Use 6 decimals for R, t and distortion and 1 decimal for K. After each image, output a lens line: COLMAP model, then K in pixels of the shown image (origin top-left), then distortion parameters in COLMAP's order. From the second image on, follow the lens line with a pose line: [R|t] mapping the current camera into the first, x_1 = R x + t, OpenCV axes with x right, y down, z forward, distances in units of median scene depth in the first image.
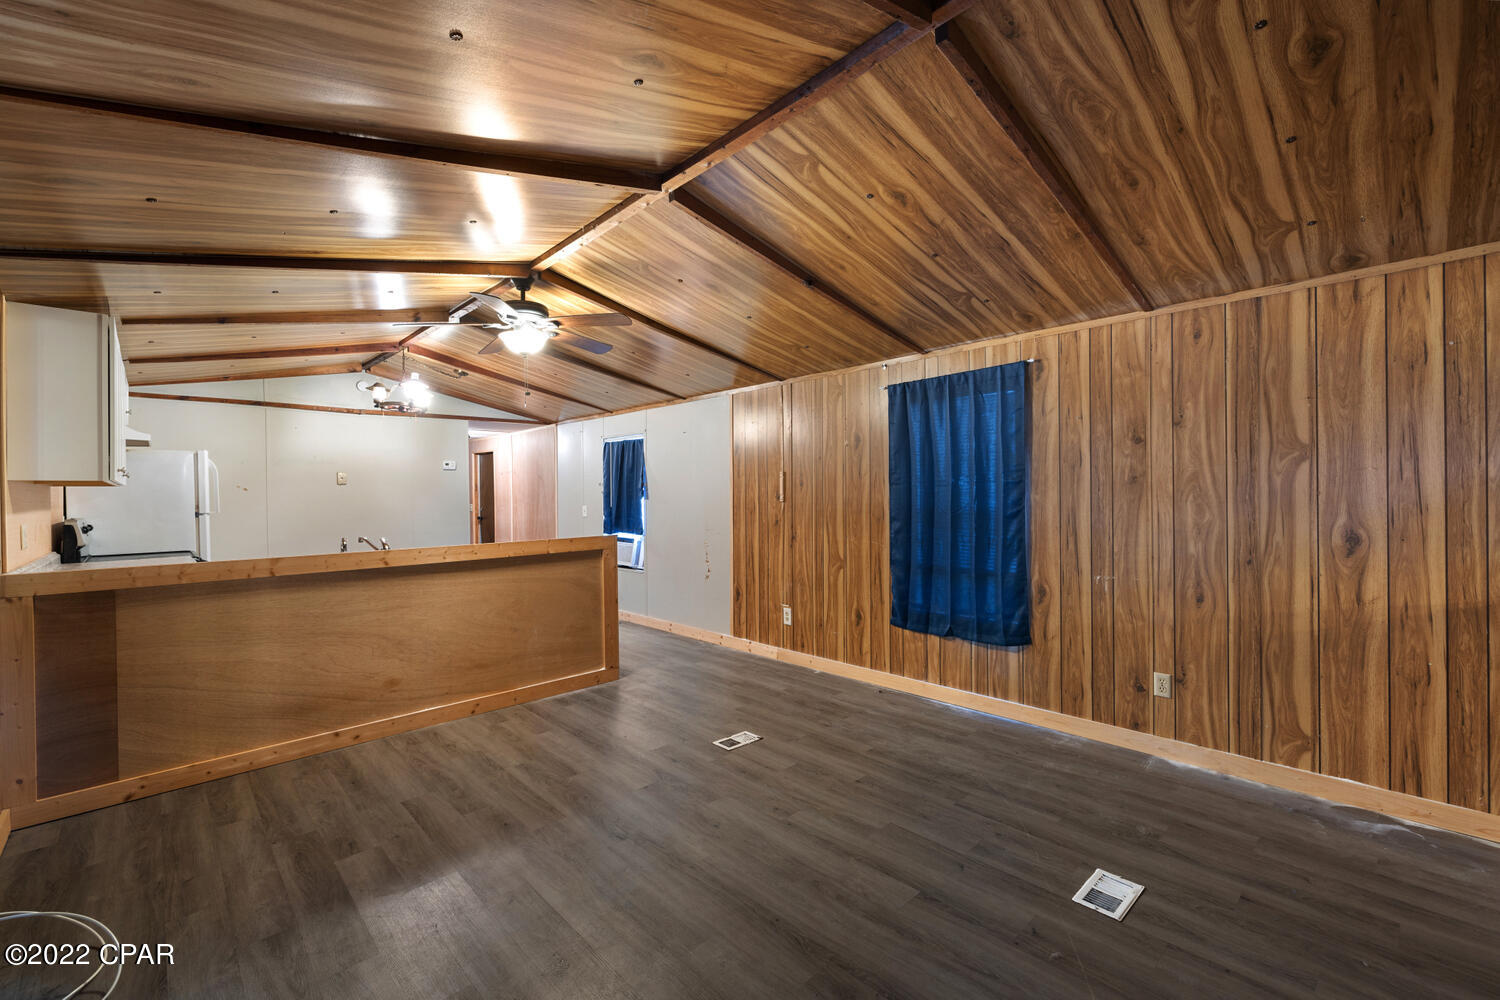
lens RADIAL K [[633.7, 0, 745.2], [0, 633.7, 491.5], [0, 0, 1]] dist [-0.010664, -0.000144]
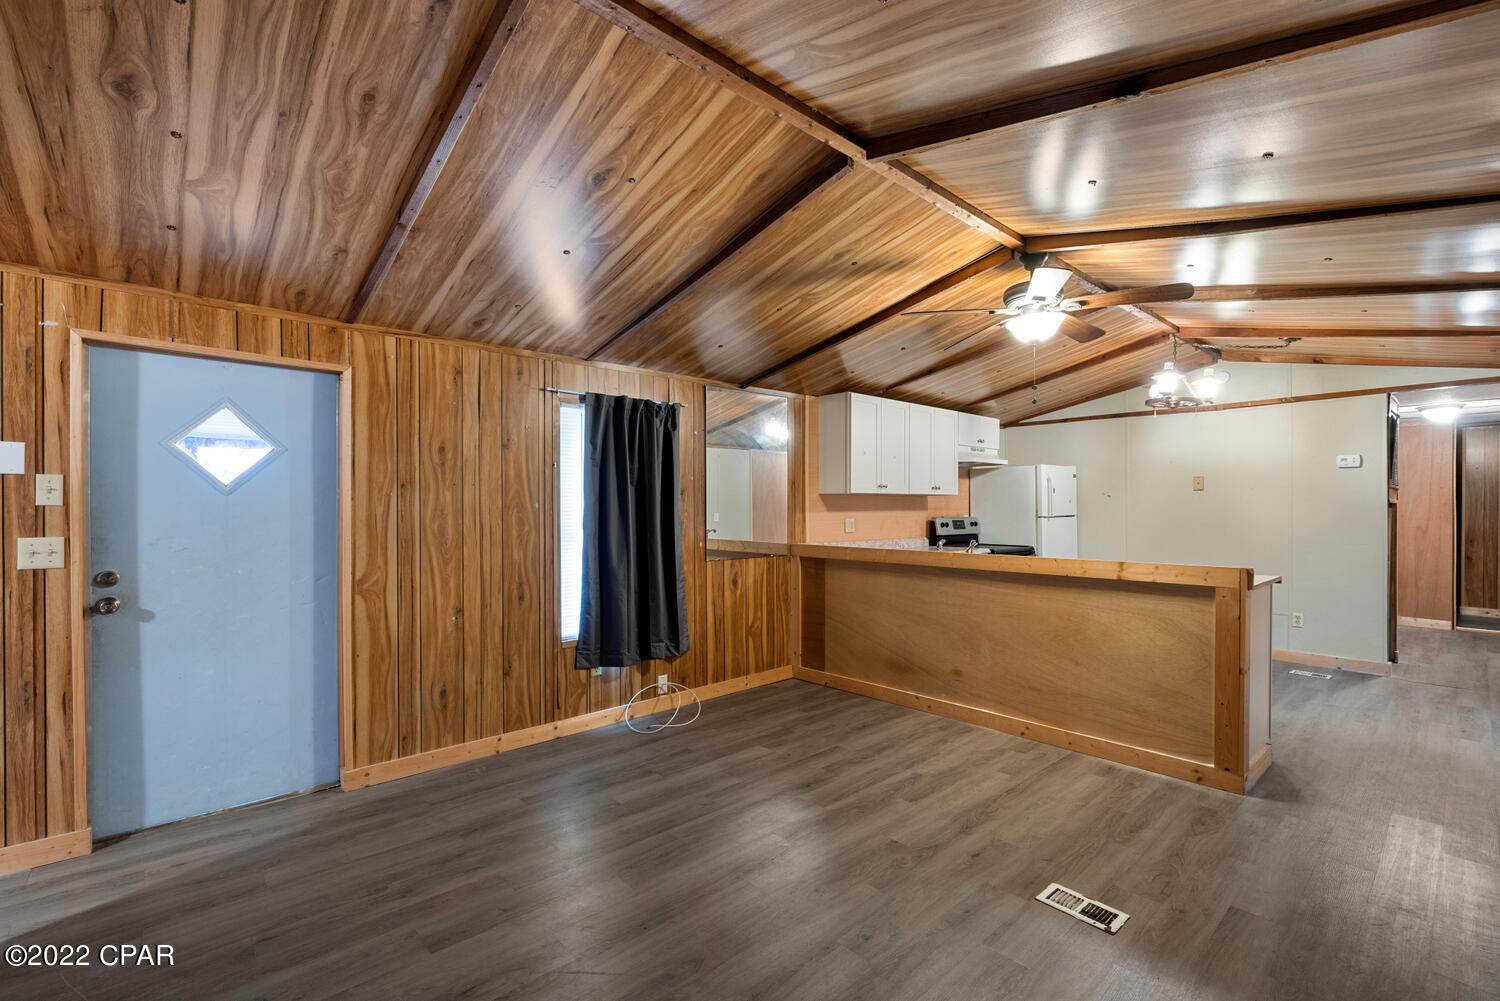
lens RADIAL K [[656.7, 0, 749.7], [0, 656.7, 507.8], [0, 0, 1]] dist [0.000195, -0.000154]
pose [[-0.024893, 0.014475, -0.999585, 0.618438], [0.001574, 0.999894, 0.014441, -0.004608], [0.999689, -0.001214, -0.024914, 0.681549]]
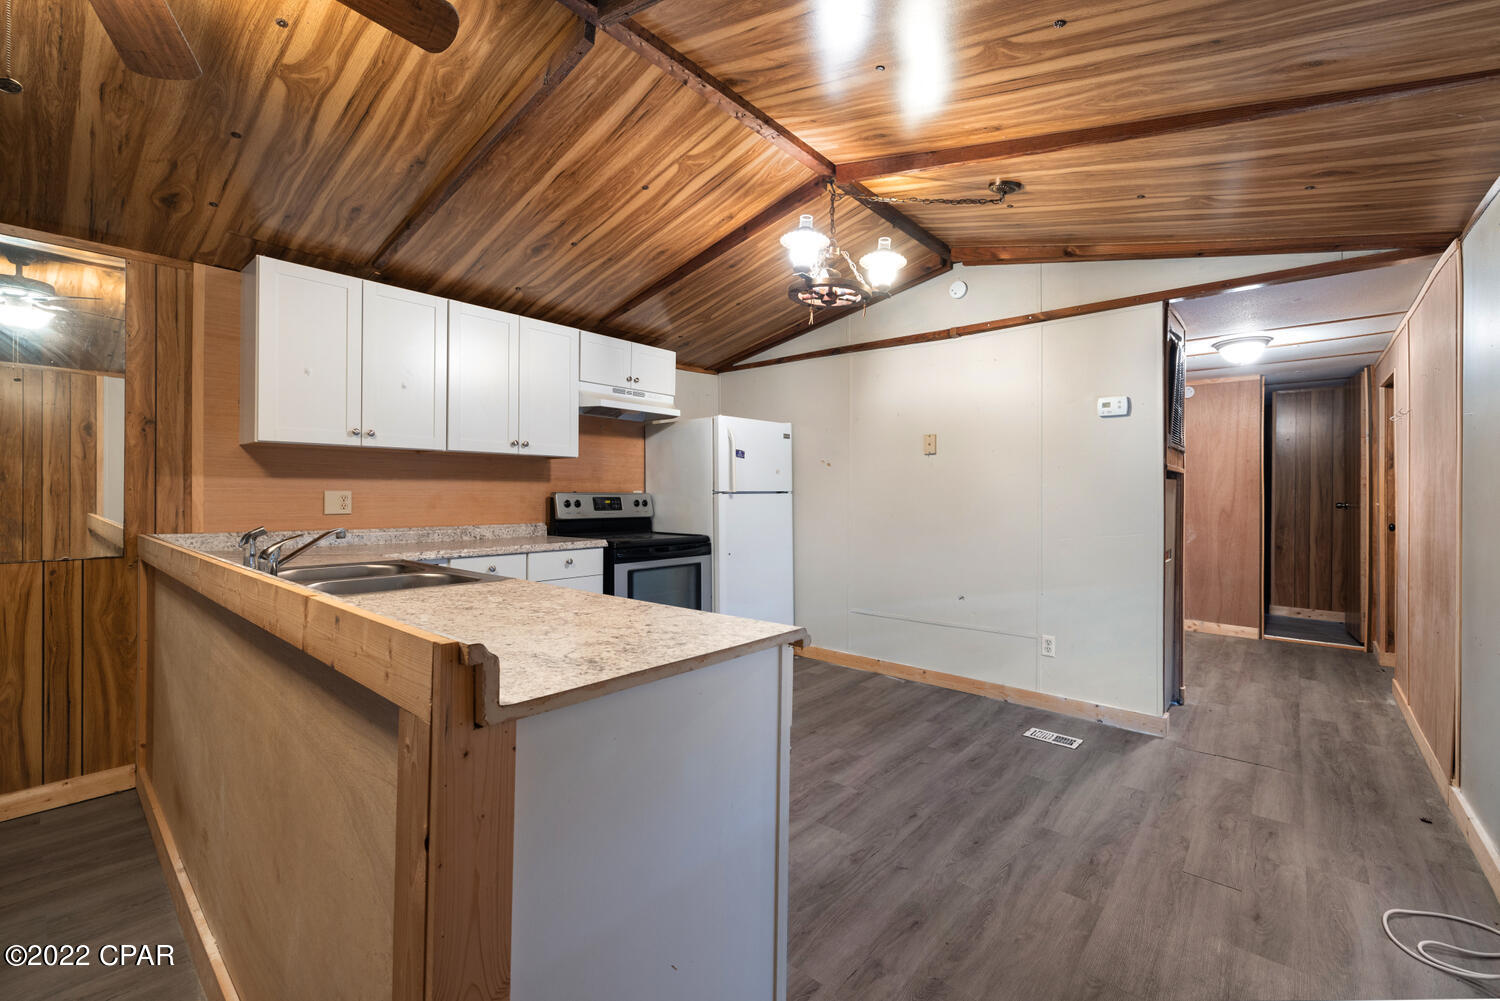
lens RADIAL K [[625.0, 0, 745.5], [0, 625.0, 491.1], [0, 0, 1]] dist [-0.000721, -0.000291]
pose [[0.093900, 0.010374, -0.995528, -0.057393], [-0.005636, 0.999935, 0.009888, 0.034505], [0.995566, 0.004682, 0.093952, 1.401695]]
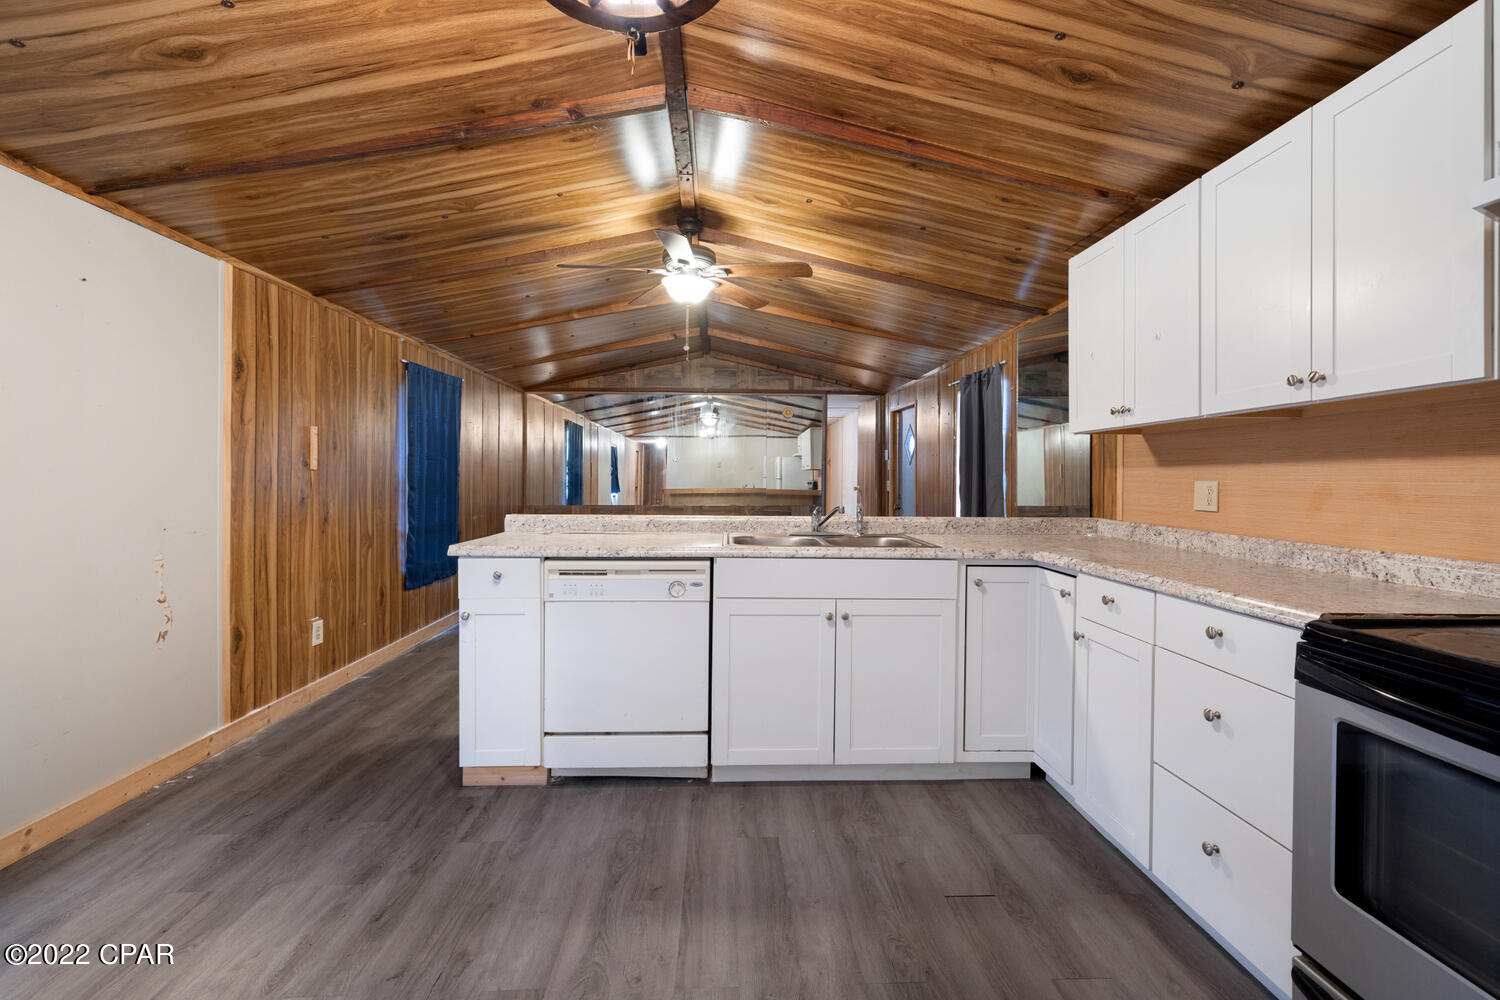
lens RADIAL K [[643.4, 0, 750.4], [0, 643.4, 477.2], [0, 0, 1]] dist [0.000693, -0.000011]
pose [[-0.757108, 0.010645, 0.653203, -1.115718], [0.002819, 0.999911, -0.013028, 0.050316], [-0.653284, -0.008022, -0.757070, 1.787845]]
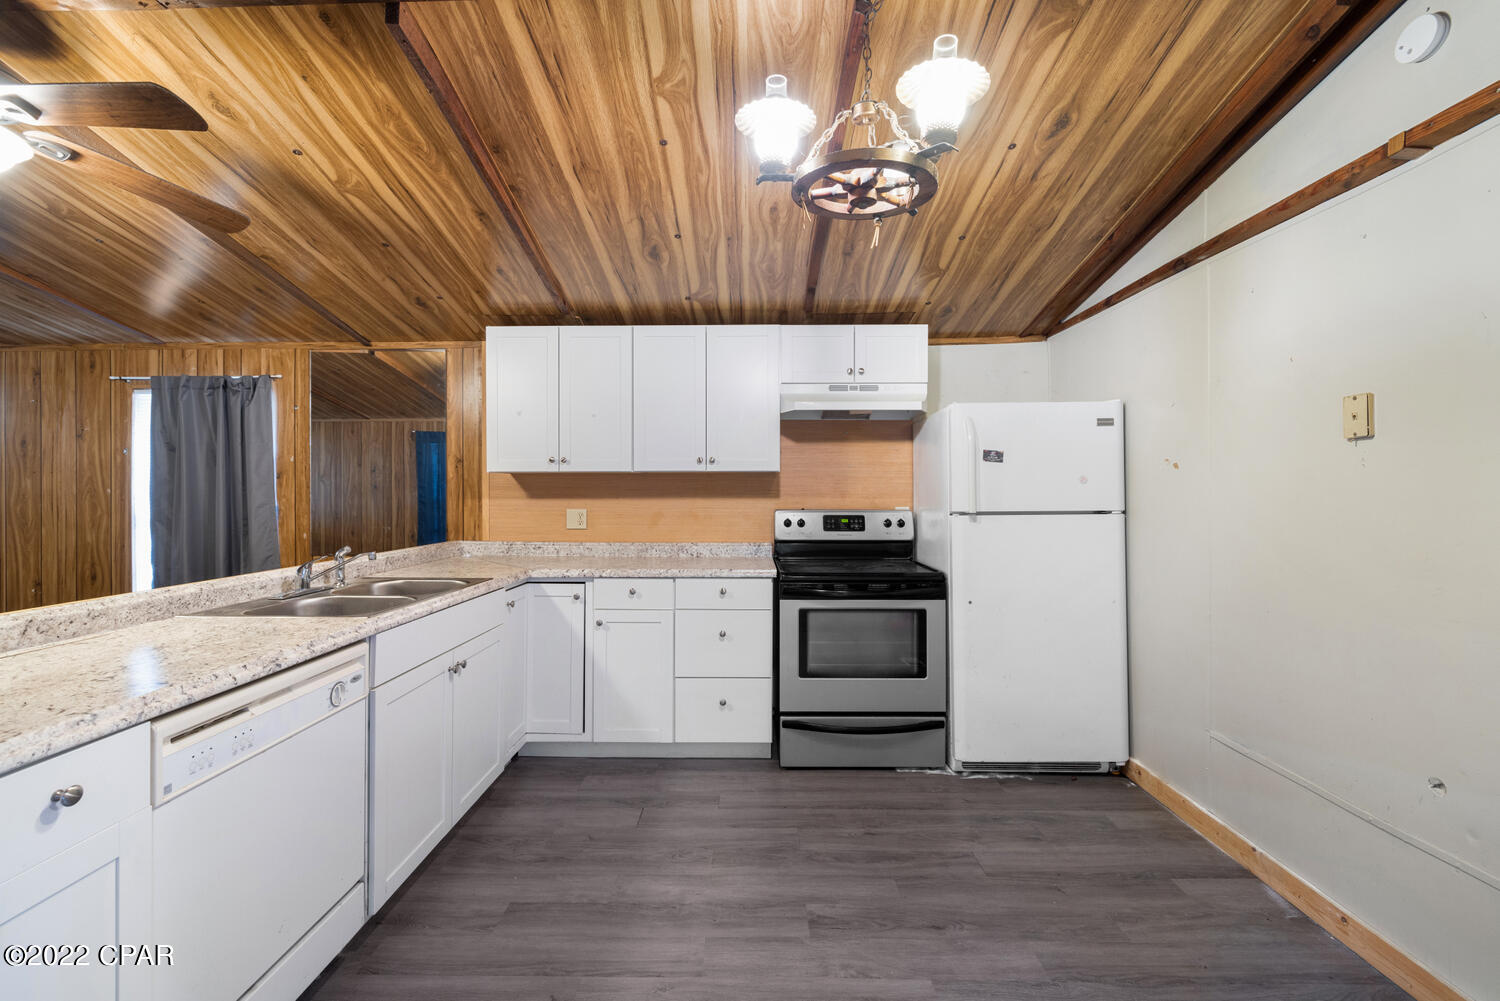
lens RADIAL K [[625.0, 0, 745.5], [0, 625.0, 491.1], [0, 0, 1]] dist [-0.000721, -0.000291]
pose [[-0.695742, 0.013255, -0.718170, -0.457875], [0.010407, 0.999911, 0.008373, 0.009510], [0.718217, -0.001649, -0.695818, 1.852008]]
